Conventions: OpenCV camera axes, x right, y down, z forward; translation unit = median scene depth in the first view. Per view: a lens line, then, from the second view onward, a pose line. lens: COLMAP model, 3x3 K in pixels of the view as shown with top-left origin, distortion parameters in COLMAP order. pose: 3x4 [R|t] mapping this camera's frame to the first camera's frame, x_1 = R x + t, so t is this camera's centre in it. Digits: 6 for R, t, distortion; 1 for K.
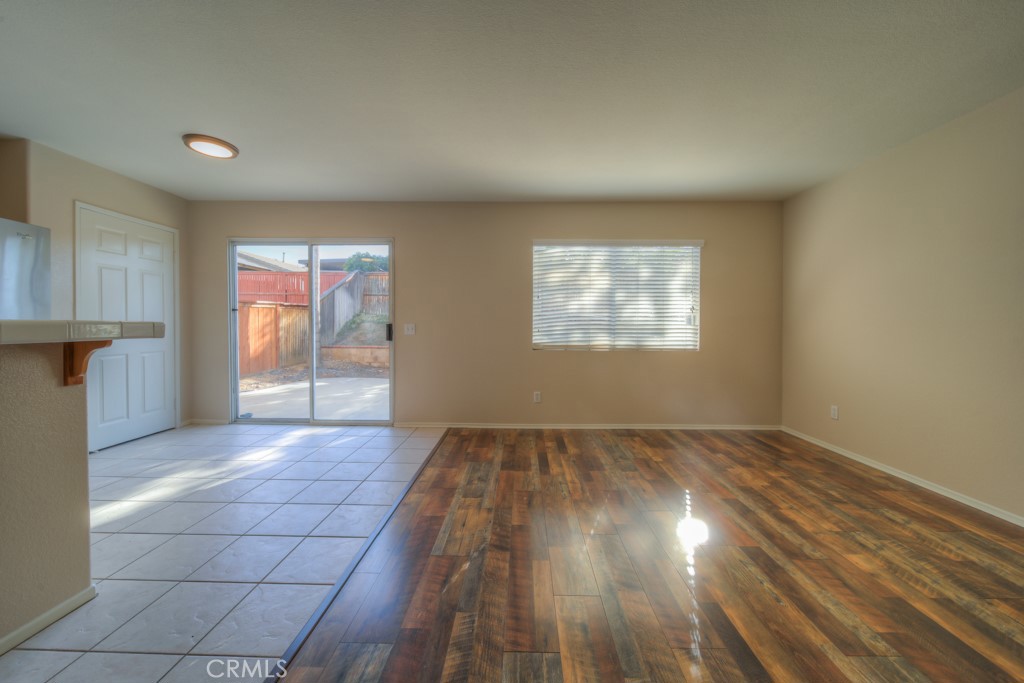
lens RADIAL K [[362.9, 0, 518.4], [0, 362.9, 332.5], [0, 0, 1]] dist [-0.001787, -0.001126]
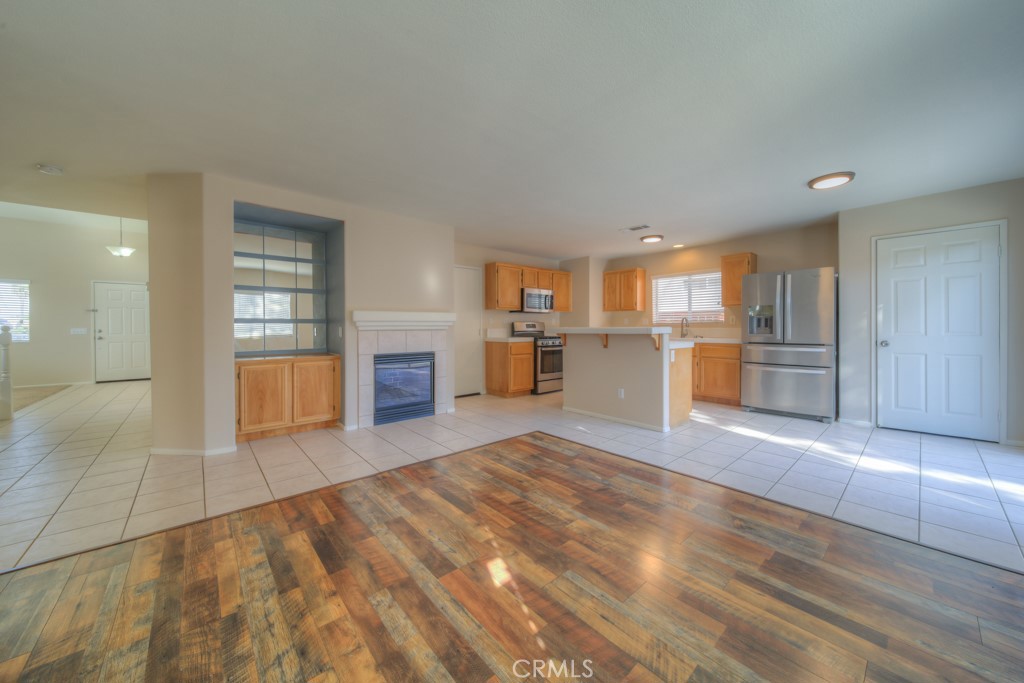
lens RADIAL K [[362.9, 0, 511.7], [0, 362.9, 332.0], [0, 0, 1]] dist [-0.001787, -0.001126]
pose [[-0.745220, 0.004496, -0.666803, 0.513502], [-0.010706, 0.999768, 0.018706, -0.013084], [0.666733, 0.021079, -0.744999, 0.812383]]
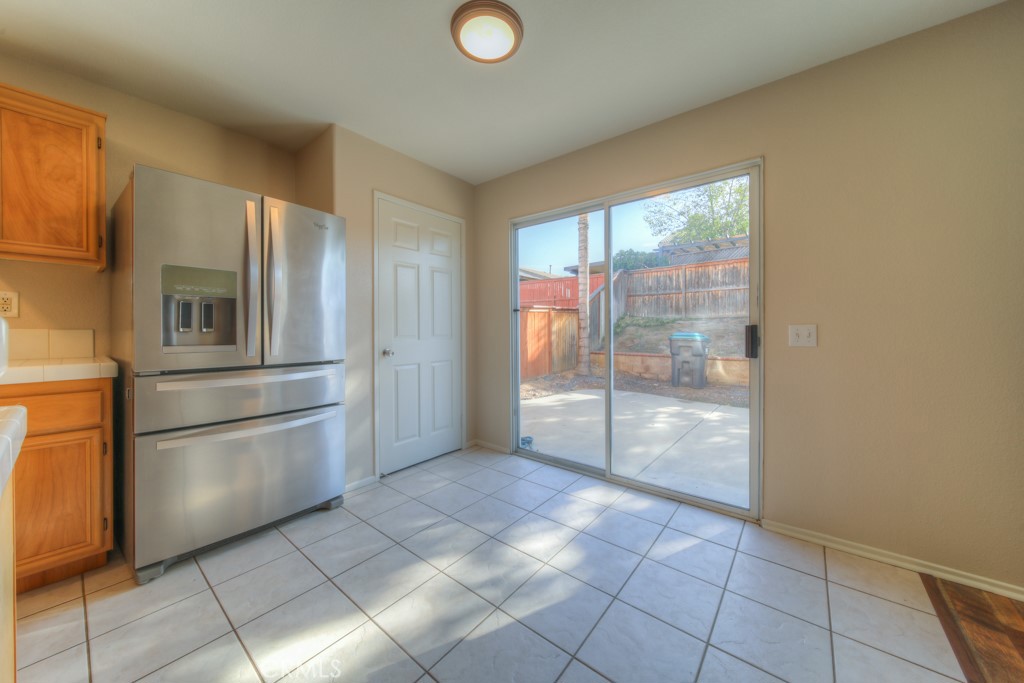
lens RADIAL K [[362.9, 0, 515.4], [0, 362.9, 335.0], [0, 0, 1]] dist [-0.001787, -0.001126]
pose [[0.786649, 0.001991, -0.617398, -0.295131], [-0.004127, 0.999989, -0.002034, -0.007367], [0.617387, 0.004149, 0.786649, 0.375589]]
